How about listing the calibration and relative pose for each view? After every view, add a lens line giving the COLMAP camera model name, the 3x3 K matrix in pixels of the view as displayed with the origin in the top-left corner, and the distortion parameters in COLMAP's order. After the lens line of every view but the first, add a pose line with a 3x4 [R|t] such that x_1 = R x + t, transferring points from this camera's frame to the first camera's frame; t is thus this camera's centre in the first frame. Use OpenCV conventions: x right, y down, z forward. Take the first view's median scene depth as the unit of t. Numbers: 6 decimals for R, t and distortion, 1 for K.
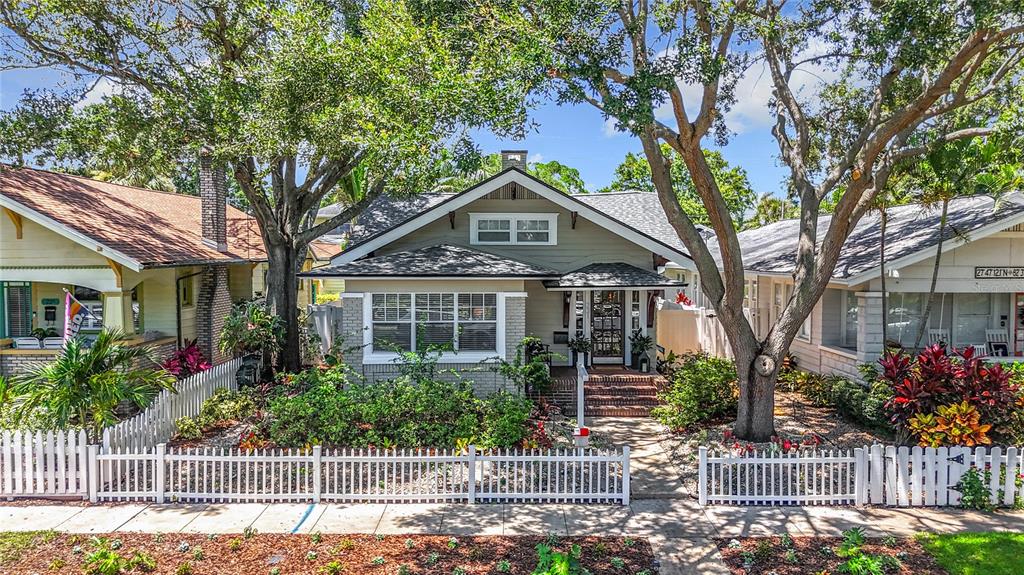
lens RADIAL K [[738.7, 0, 510.8], [0, 738.7, 287.8], [0, 0, 1]] dist [0.001755, 0.001185]
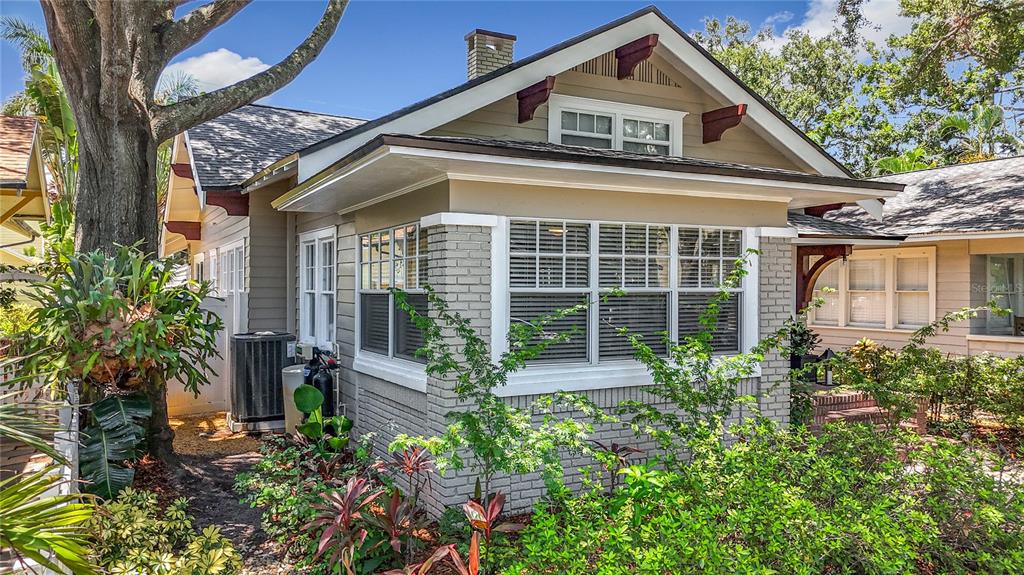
lens RADIAL K [[738.7, 0, 513.0], [0, 738.7, 286.7], [0, 0, 1]] dist [0.001755, 0.001185]
pose [[0.874697, -0.001160, 0.484670, -0.387295], [0.008625, 0.999876, -0.013173, 0.049433], [-0.484594, 0.015702, 0.874598, 0.639843]]
